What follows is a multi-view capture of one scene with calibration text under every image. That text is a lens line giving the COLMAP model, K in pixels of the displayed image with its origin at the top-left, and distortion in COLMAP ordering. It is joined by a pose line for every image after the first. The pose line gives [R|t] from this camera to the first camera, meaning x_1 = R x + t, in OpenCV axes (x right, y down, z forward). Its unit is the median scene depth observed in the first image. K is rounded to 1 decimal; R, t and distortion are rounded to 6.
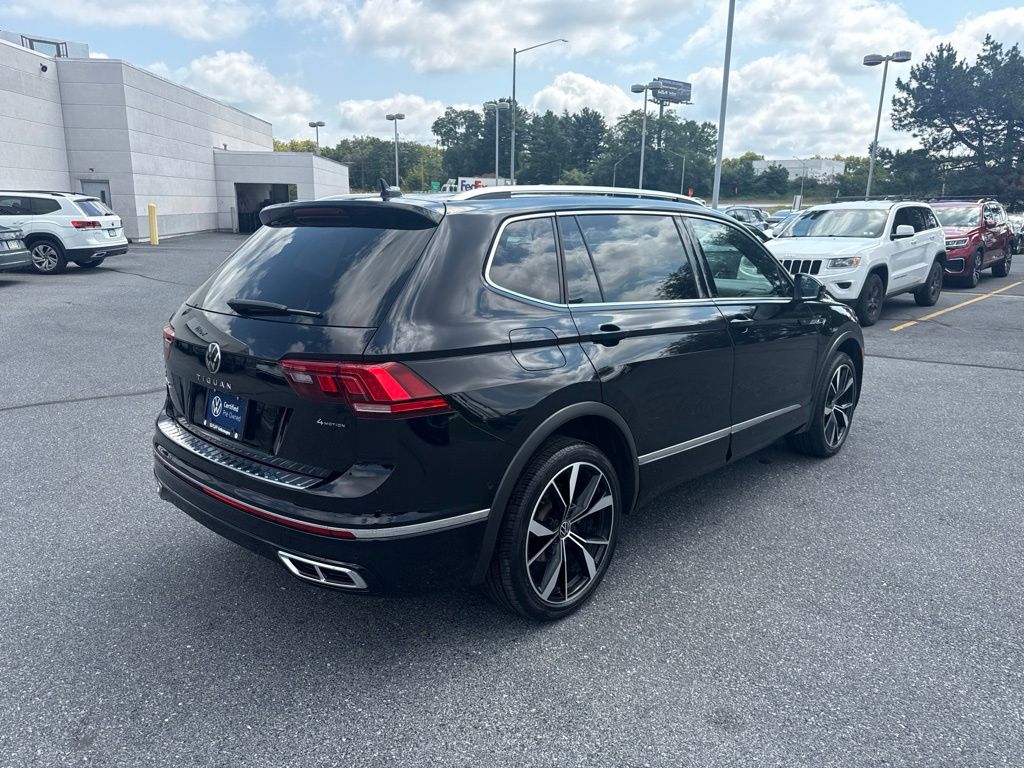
lens RADIAL K [[726.8, 0, 507.8], [0, 726.8, 376.7], [0, 0, 1]] dist [0.034546, -0.043566]
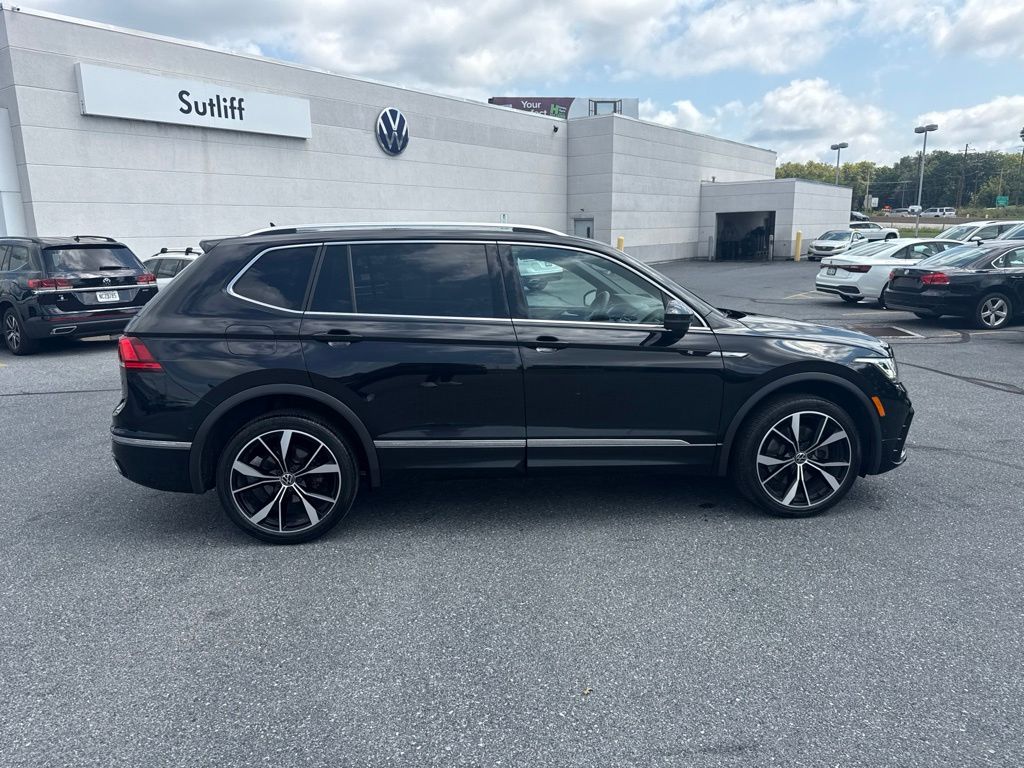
lens RADIAL K [[726.7, 0, 507.3], [0, 726.7, 387.7], [0, 0, 1]] dist [0.031795, -0.041144]
pose [[0.759746, 0.105679, -0.641575, 0.295631], [-0.119547, 0.992586, 0.021931, -0.008469], [0.639136, 0.060037, 0.766747, 0.053514]]
